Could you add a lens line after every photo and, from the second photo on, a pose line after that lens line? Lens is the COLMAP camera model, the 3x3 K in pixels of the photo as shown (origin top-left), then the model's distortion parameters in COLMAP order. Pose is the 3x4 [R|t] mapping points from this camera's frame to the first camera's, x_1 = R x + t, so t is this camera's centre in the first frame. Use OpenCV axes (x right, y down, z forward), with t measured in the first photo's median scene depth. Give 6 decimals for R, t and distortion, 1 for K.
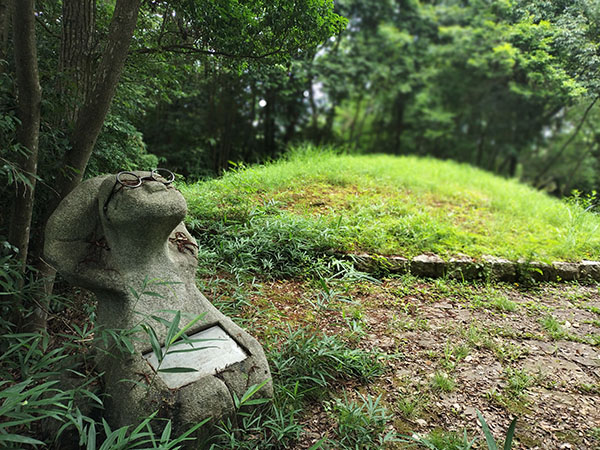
lens RADIAL K [[442.7, 0, 299.5], [0, 442.7, 225.8], [0, 0, 1]] dist [0.007706, -0.002611]
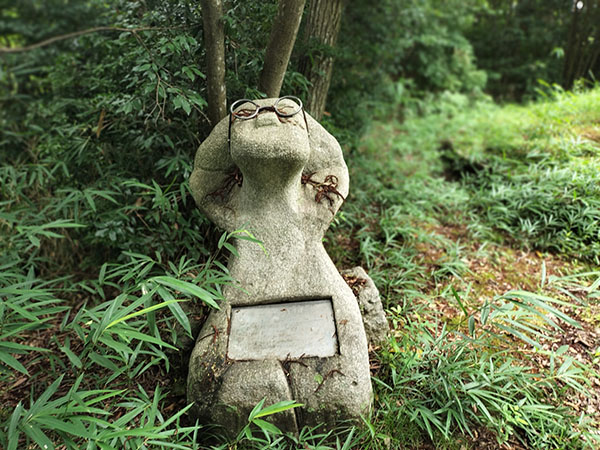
lens RADIAL K [[442.7, 0, 300.2], [0, 442.7, 223.9], [0, 0, 1]] dist [0.007706, -0.002611]
pose [[0.724296, 0.221598, -0.652908, 0.261975], [-0.104072, 0.971233, 0.214187, -0.074092], [0.681589, -0.087185, 0.726523, 0.385527]]
